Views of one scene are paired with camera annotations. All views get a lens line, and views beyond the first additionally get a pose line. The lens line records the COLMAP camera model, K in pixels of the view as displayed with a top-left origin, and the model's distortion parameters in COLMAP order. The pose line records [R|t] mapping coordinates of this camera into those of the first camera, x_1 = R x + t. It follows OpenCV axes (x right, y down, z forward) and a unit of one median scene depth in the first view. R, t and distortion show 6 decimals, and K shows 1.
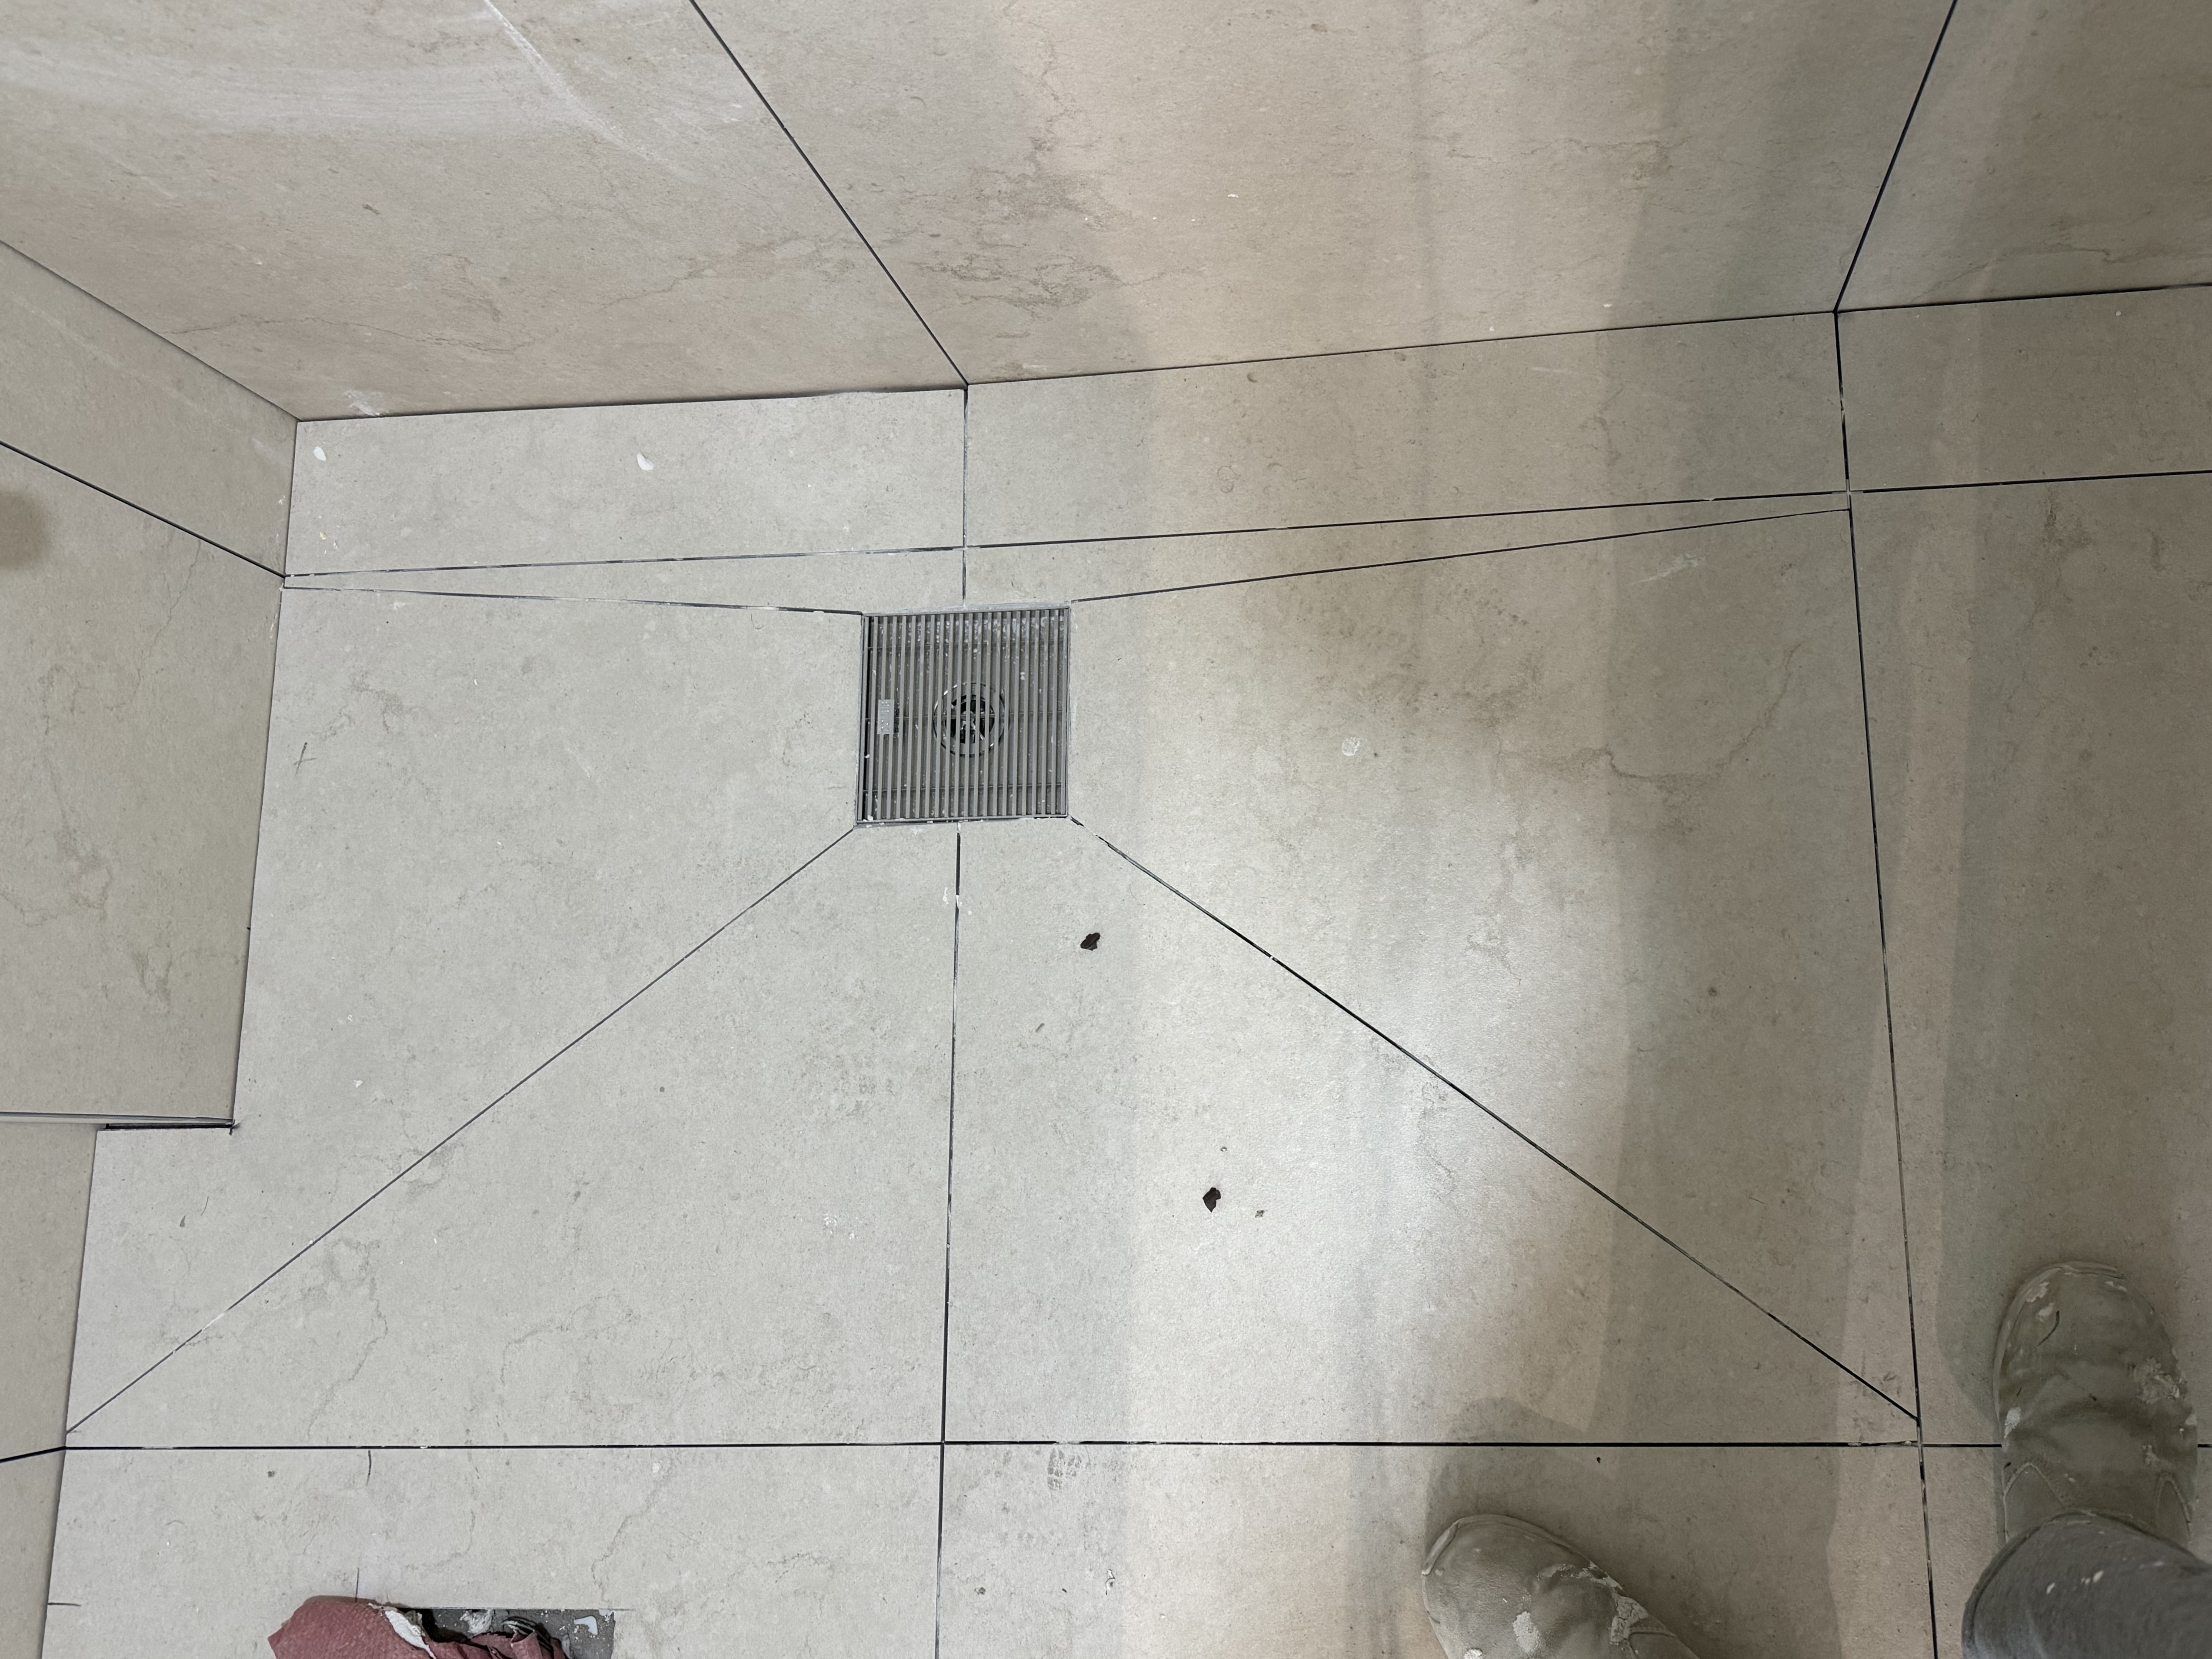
lens RADIAL K [[1688.3, 0, 1281.8], [0, 1688.3, 831.1], [0, 0, 1]] dist [0.093287, -0.106521]
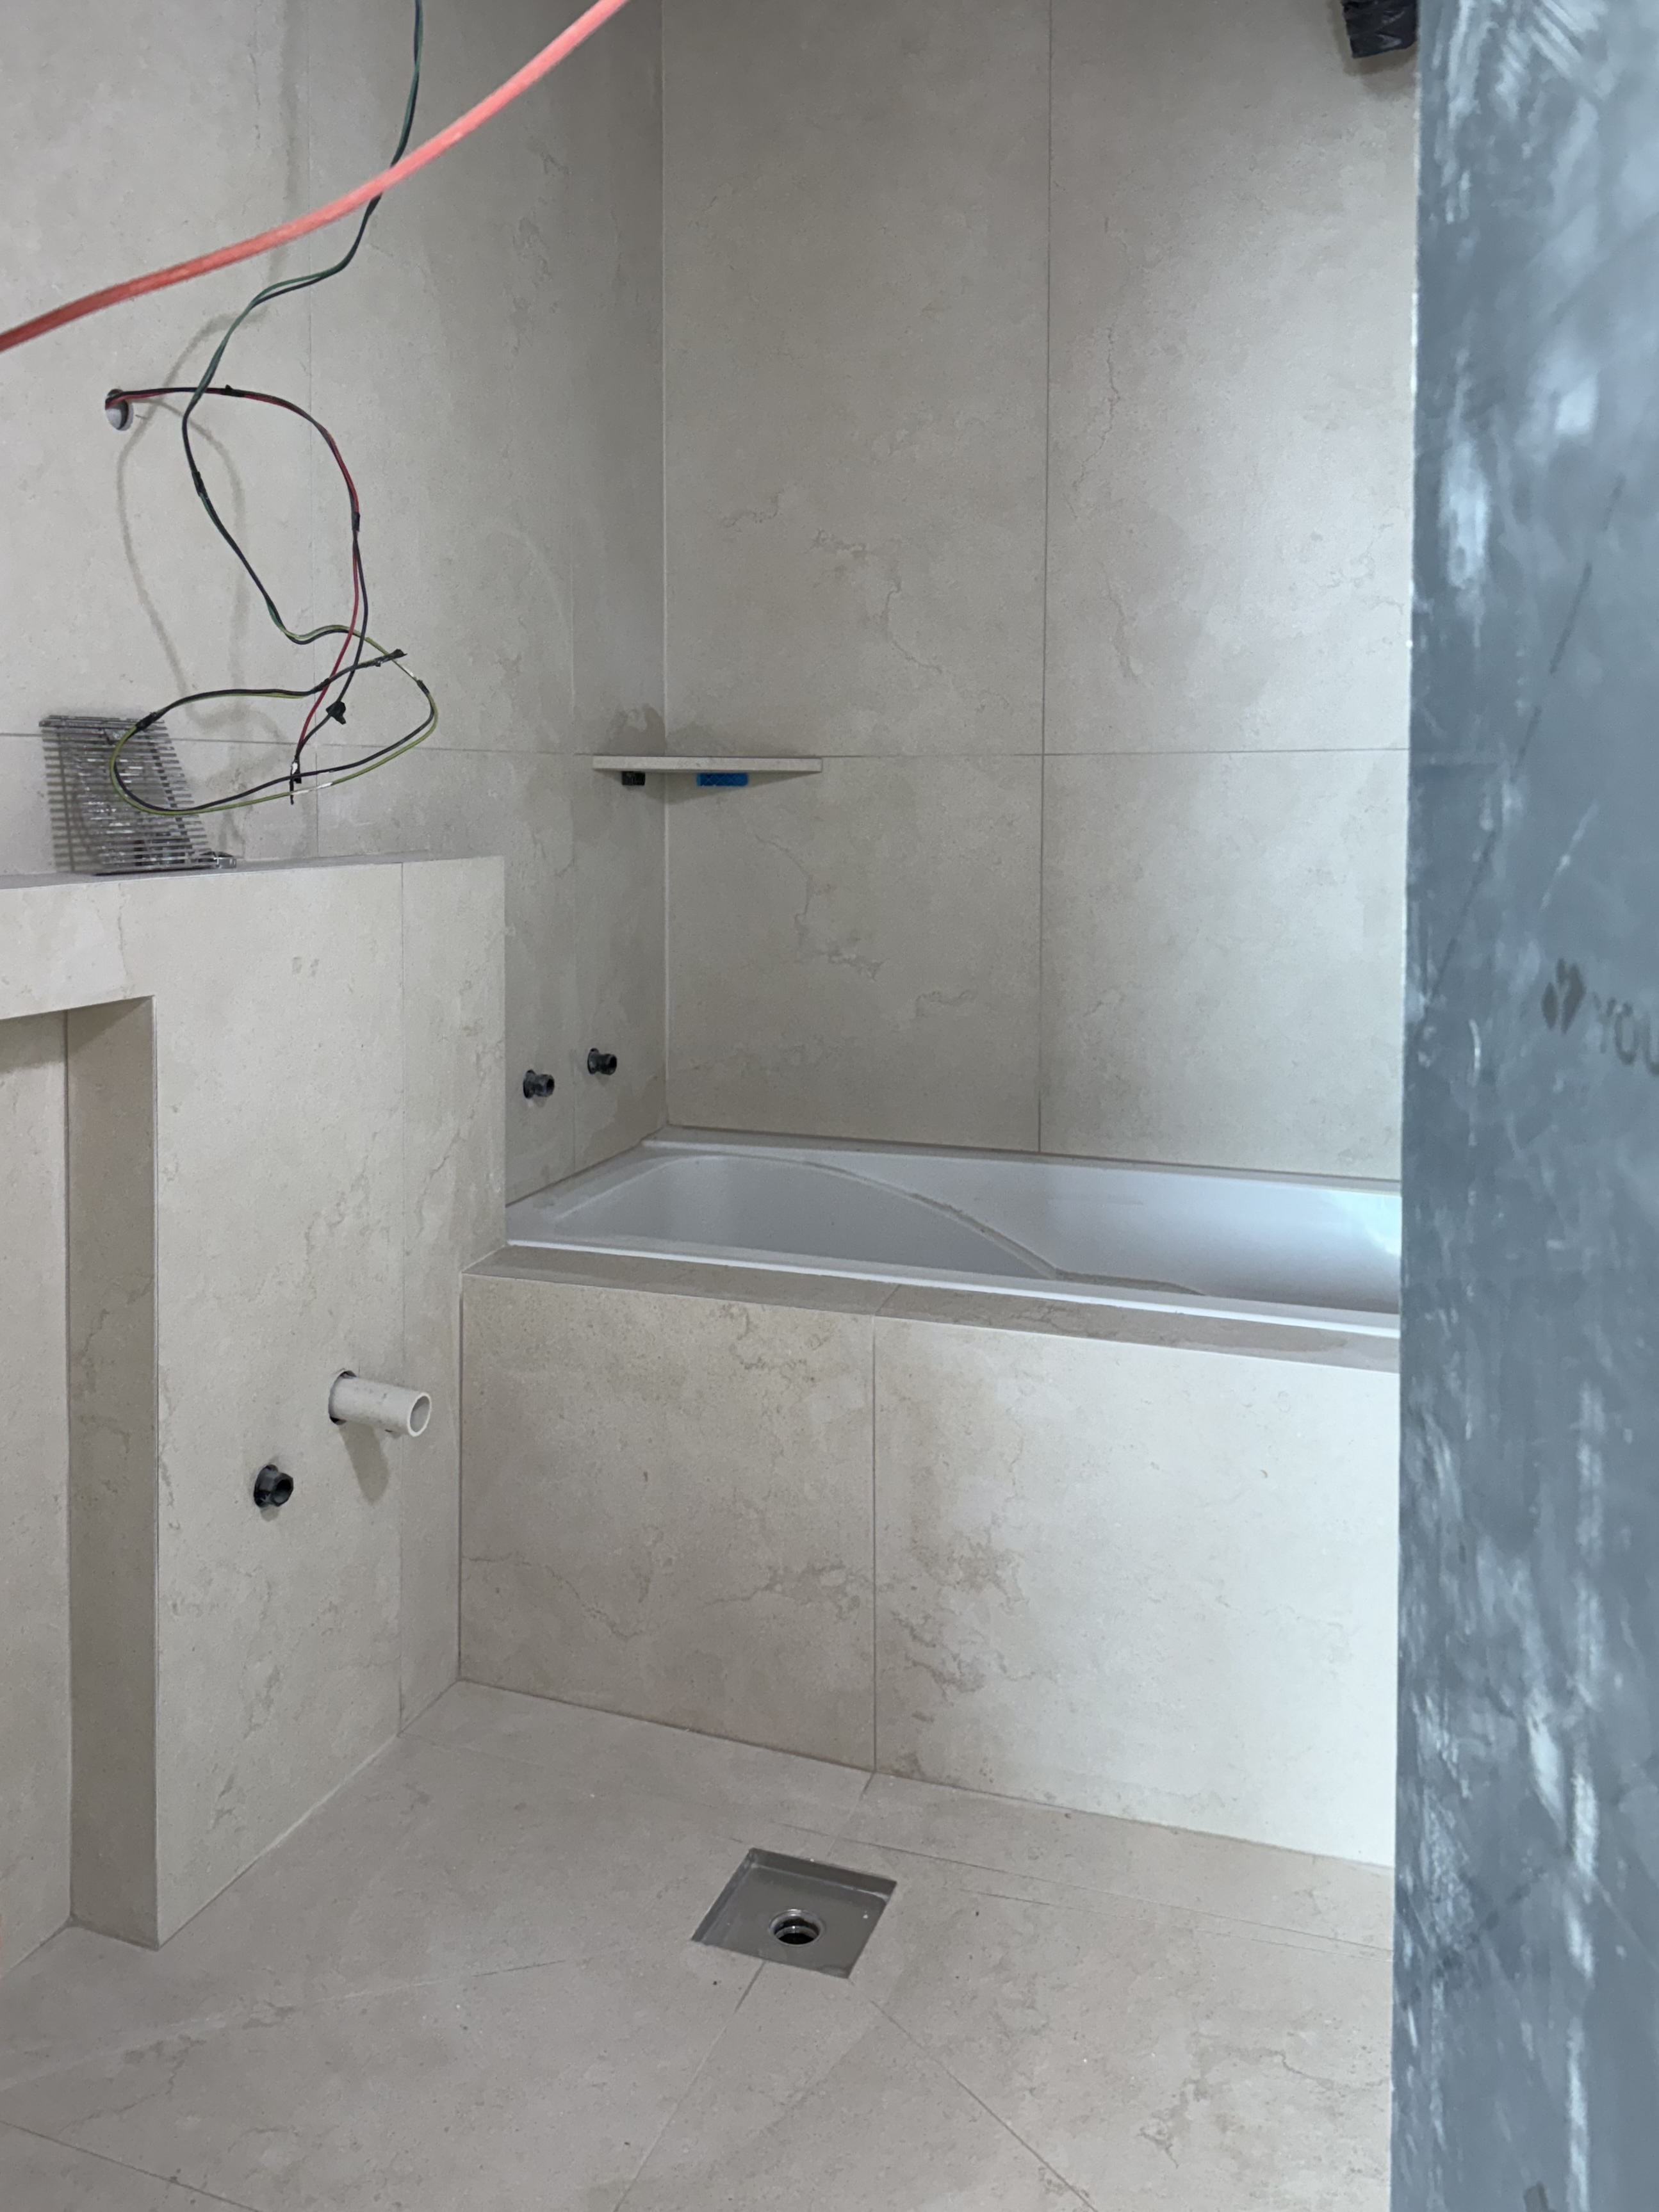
lens RADIAL K [[1862.4, 0, 788.7], [0, 1862.4, 864.9], [0, 0, 1]] dist [0.130091, -0.076114]
pose [[0.926463, 0.138826, -0.349848, 0.228360], [-0.372611, 0.206994, -0.904607, 1.169002], [-0.053167, 0.968442, 0.243500, -0.168100]]
